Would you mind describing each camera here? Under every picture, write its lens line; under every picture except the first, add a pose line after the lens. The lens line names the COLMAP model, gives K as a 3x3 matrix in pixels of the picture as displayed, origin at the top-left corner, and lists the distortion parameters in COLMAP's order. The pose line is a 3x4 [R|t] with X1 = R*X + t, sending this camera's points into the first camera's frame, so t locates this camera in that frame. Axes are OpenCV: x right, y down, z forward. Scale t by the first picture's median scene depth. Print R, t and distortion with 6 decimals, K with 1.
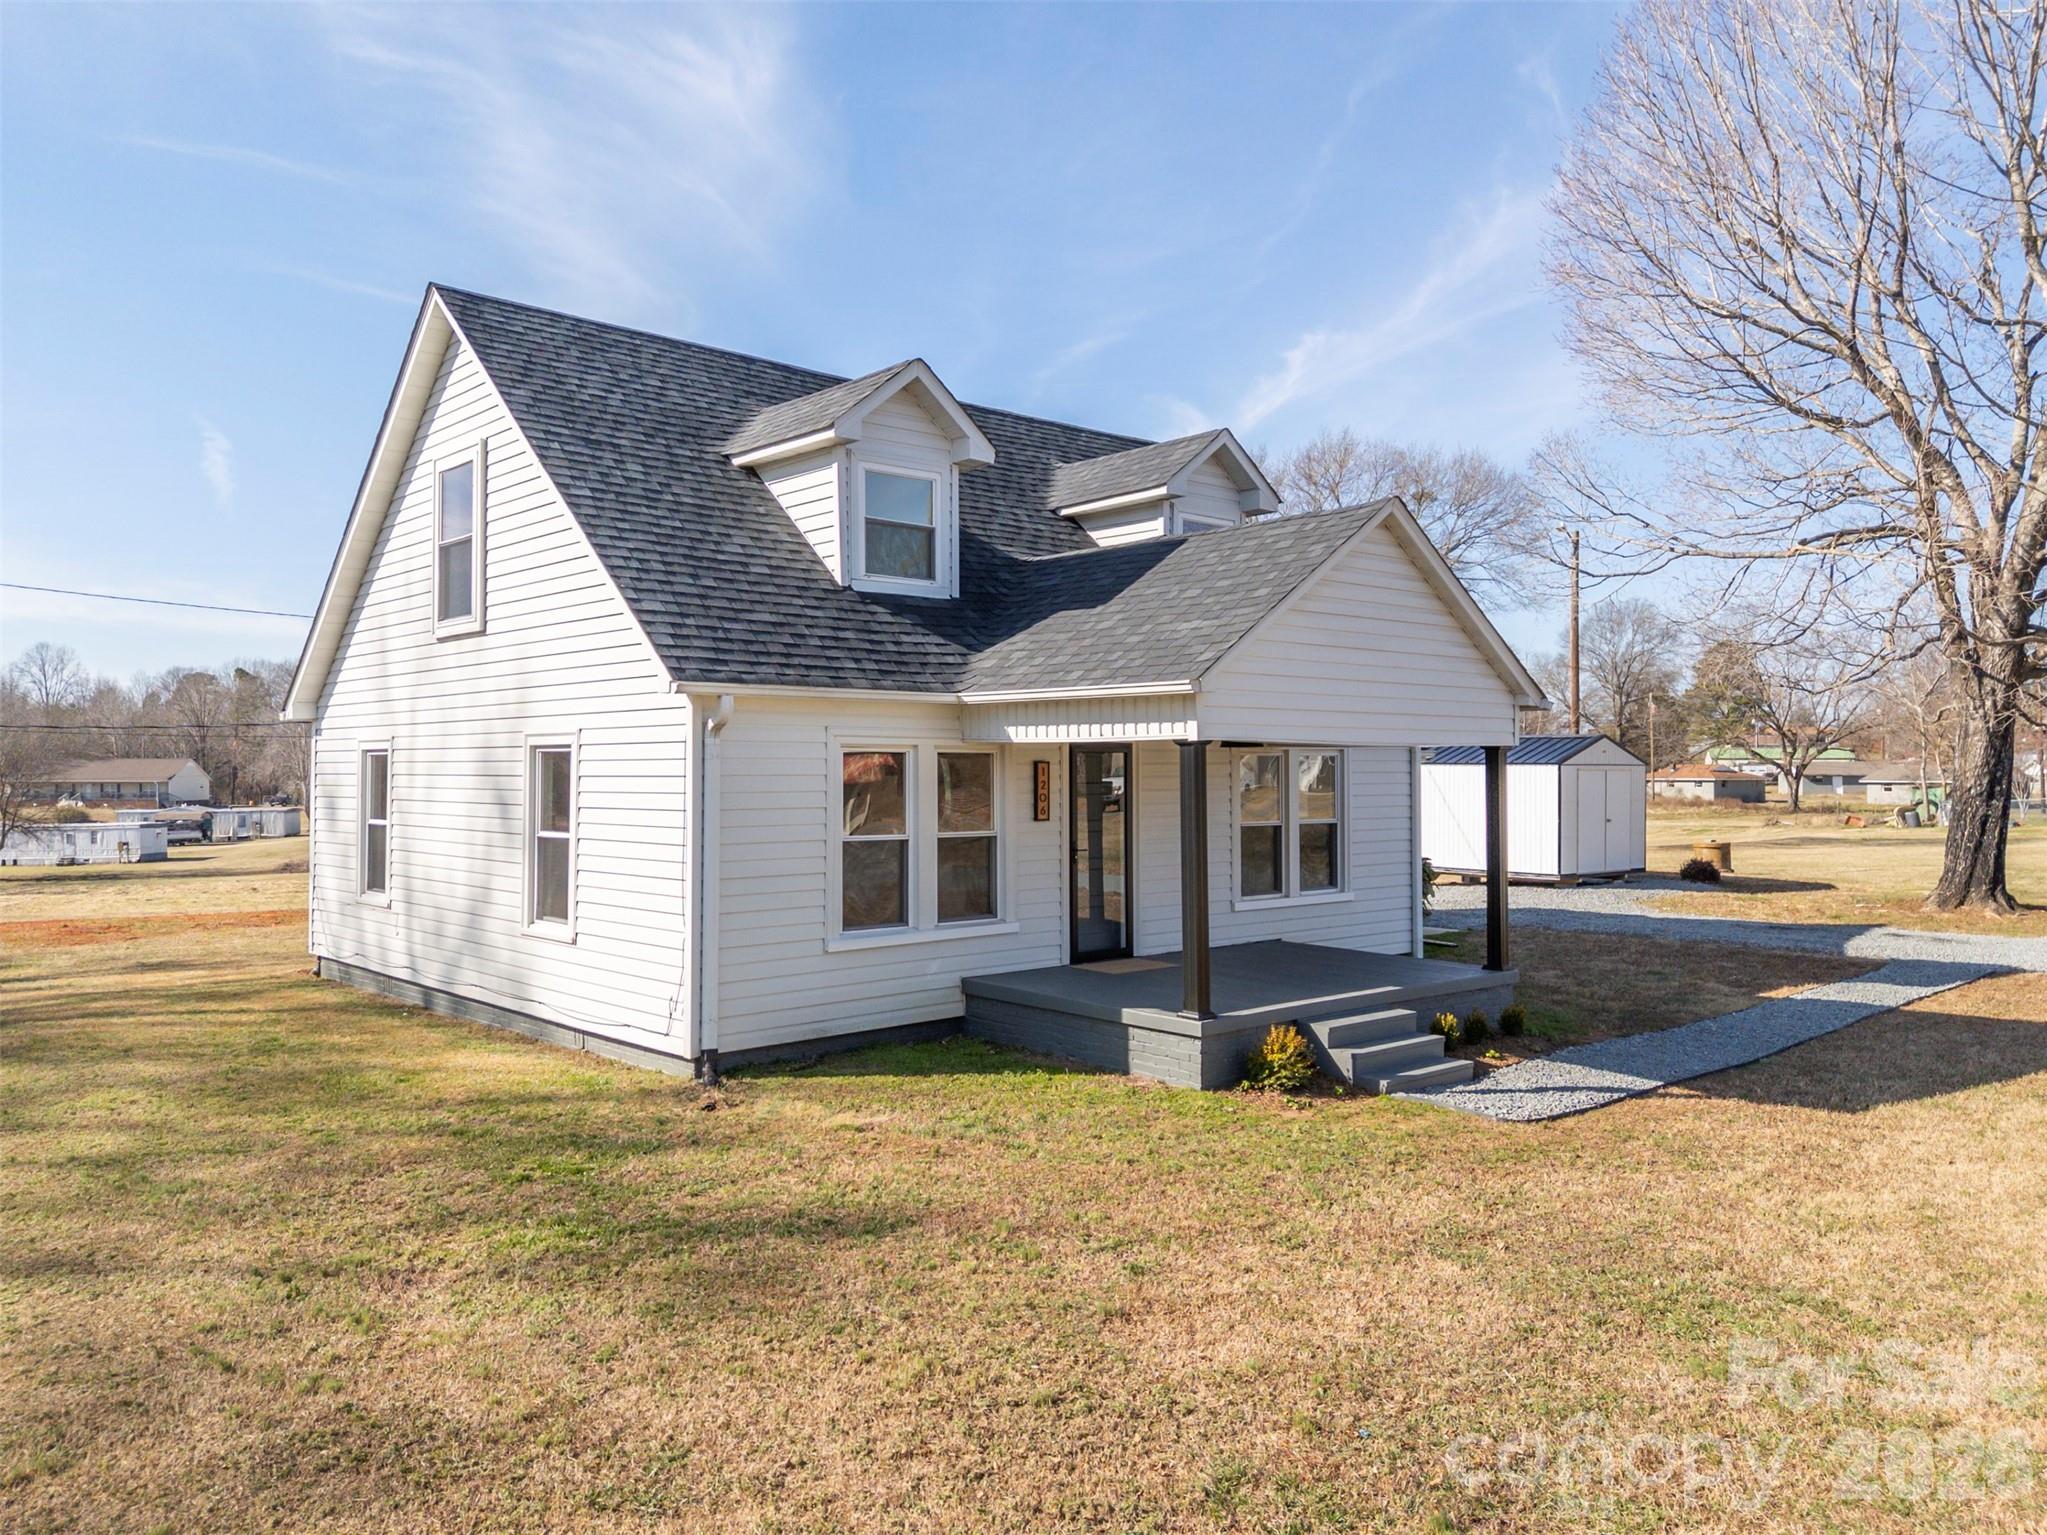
lens RADIAL K [[1504.6, 0, 1022.2], [0, 1504.6, 759.7], [0, 0, 1]] dist [0.072016, -0.056452]
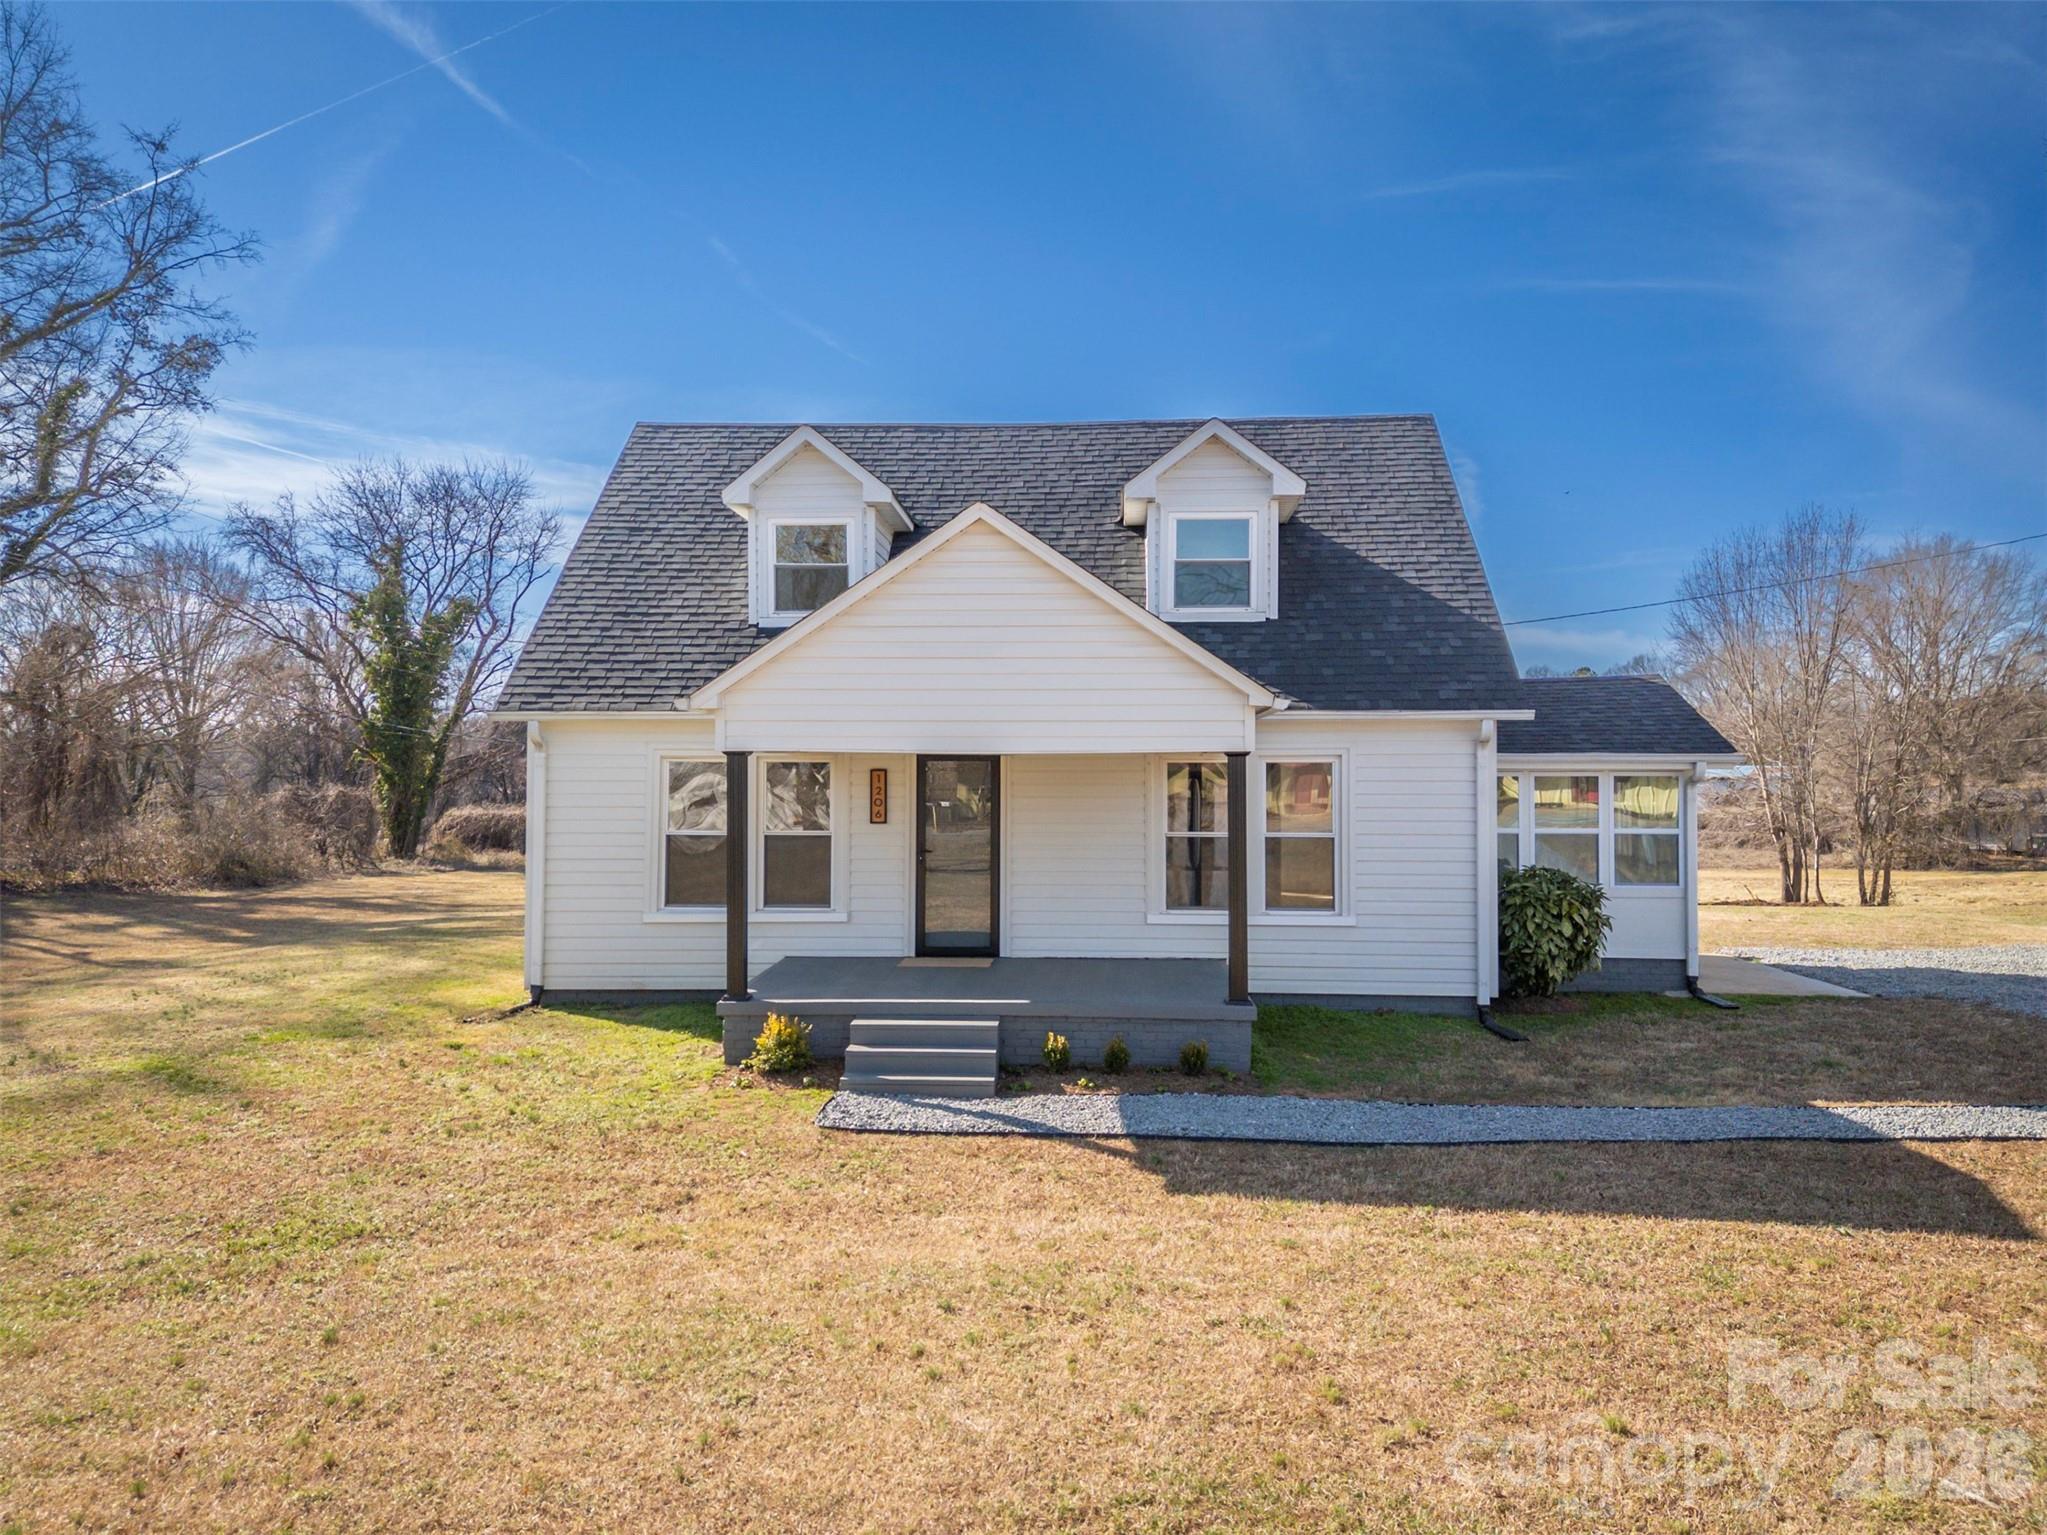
lens RADIAL K [[1504.6, 0, 1022.2], [0, 1504.6, 759.7], [0, 0, 1]] dist [0.072016, -0.056452]
pose [[0.706629, -0.002644, -0.707579, 0.895701], [0.003916, 0.999992, 0.000174, -0.005778], [0.707574, -0.002893, 0.706634, 0.303730]]
